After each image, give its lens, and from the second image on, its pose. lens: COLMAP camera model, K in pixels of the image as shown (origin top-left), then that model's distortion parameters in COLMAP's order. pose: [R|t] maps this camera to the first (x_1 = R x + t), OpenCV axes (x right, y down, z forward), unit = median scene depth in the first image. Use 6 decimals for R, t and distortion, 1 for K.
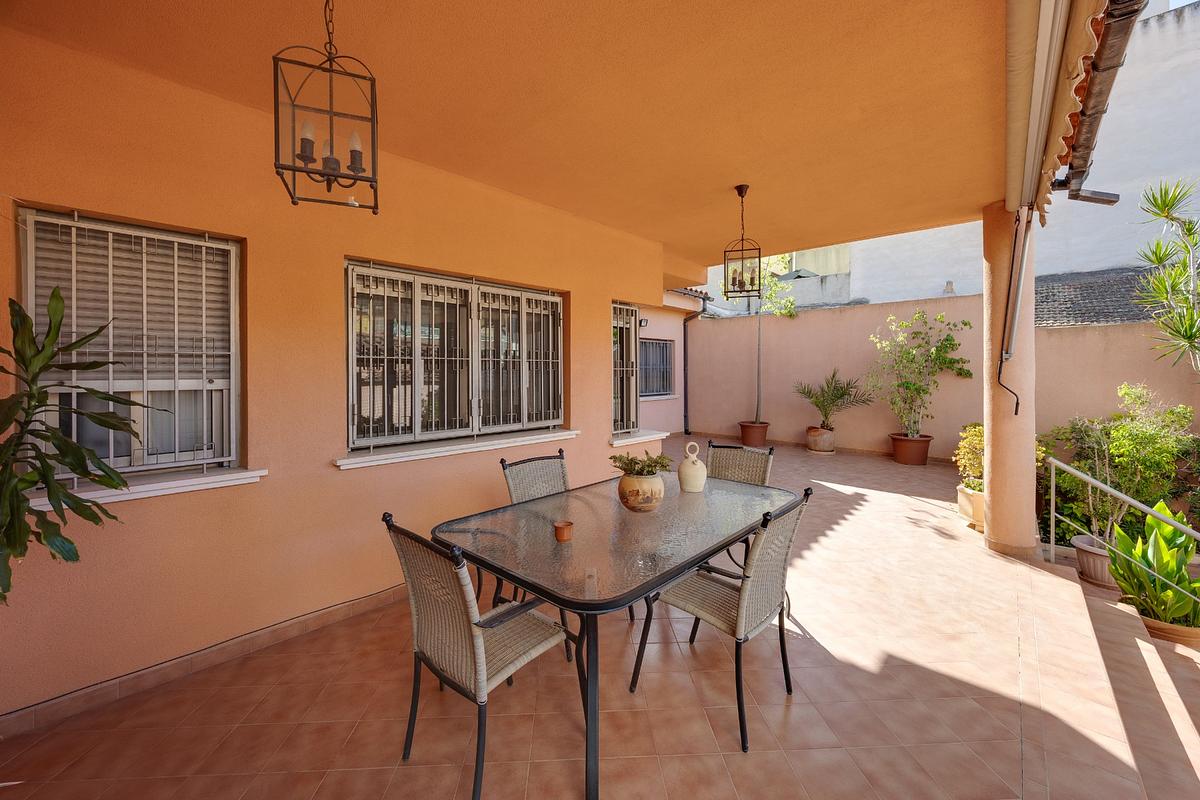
lens RADIAL K [[471.1, 0, 603.5], [0, 471.1, 375.1], [0, 0, 1]] dist [0.000498, 0.000032]
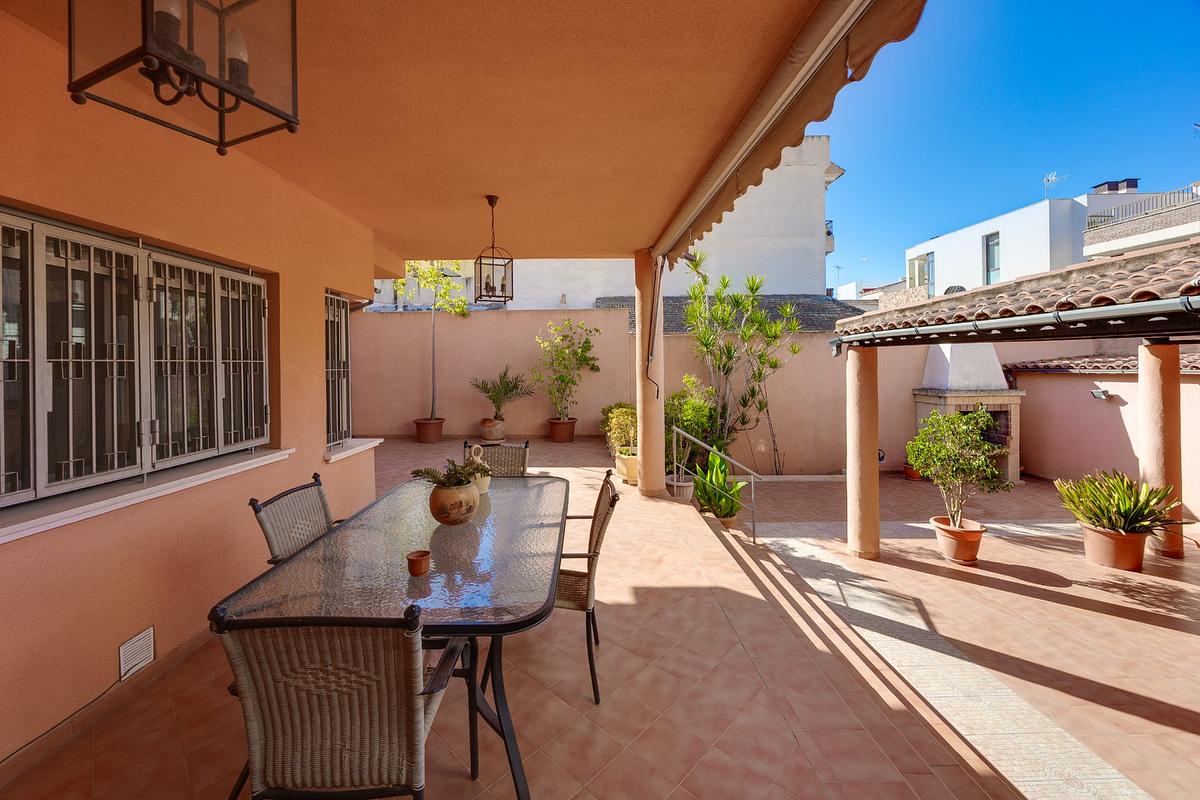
lens RADIAL K [[470.4, 0, 596.4], [0, 470.4, 364.2], [0, 0, 1]] dist [-0.000544, -0.000147]
pose [[0.733460, -0.006341, 0.679703, -0.230824], [0.012831, 0.999907, -0.004517, -0.016289], [-0.679612, 0.012034, 0.733473, 0.066895]]
